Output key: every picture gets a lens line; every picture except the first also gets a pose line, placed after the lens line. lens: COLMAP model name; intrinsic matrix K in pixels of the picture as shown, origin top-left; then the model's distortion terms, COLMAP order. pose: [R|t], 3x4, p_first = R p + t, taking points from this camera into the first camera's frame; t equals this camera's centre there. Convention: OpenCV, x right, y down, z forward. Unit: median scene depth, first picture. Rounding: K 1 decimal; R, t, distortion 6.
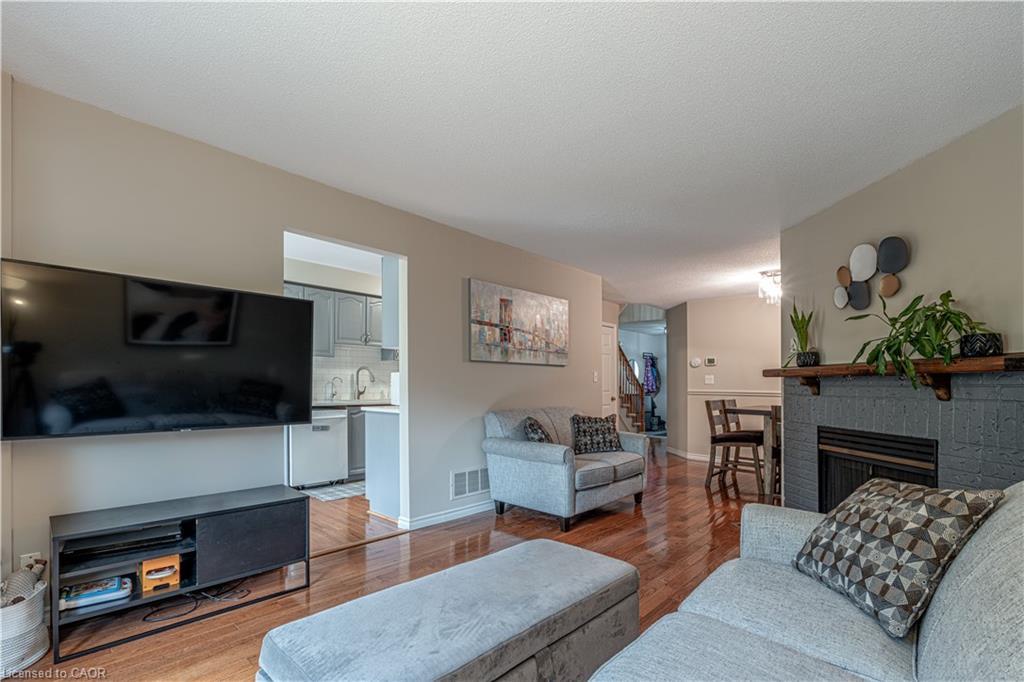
lens RADIAL K [[468.4, 0, 510.1], [0, 468.4, 383.0], [0, 0, 1]] dist [-0.002609, -0.000062]
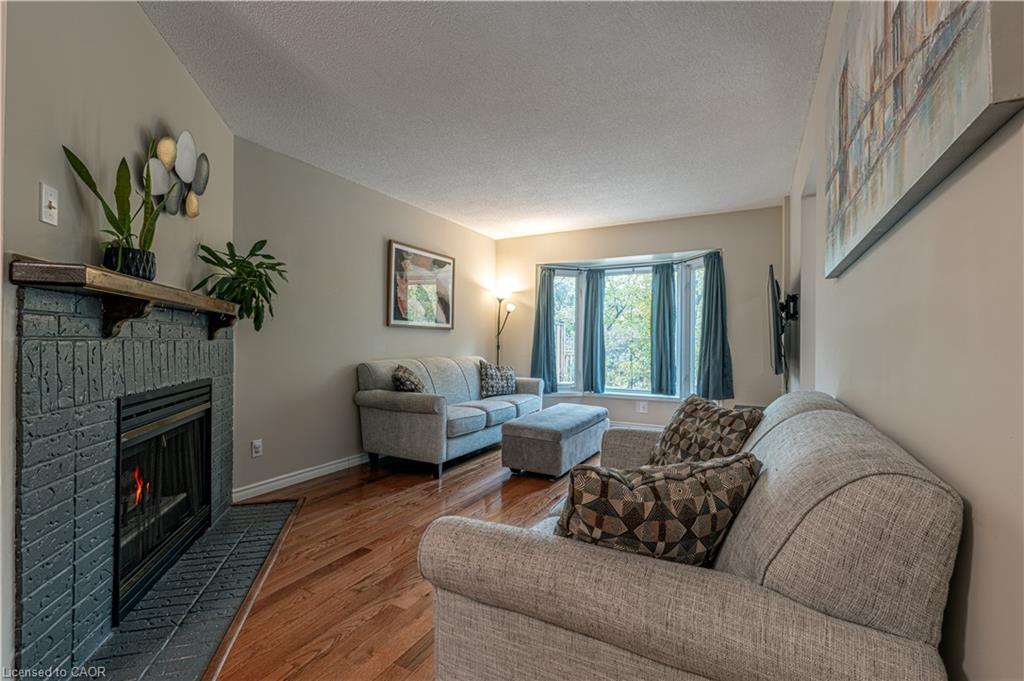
lens RADIAL K [[448.4, 0, 512.0], [0, 448.4, 340.5], [0, 0, 1]] dist [-0.002339, -0.000313]
pose [[-0.971238, -0.027973, -0.236464, 0.360130], [-0.026439, 0.999604, -0.009654, 0.021476], [0.236640, -0.003125, -0.971592, 1.554220]]
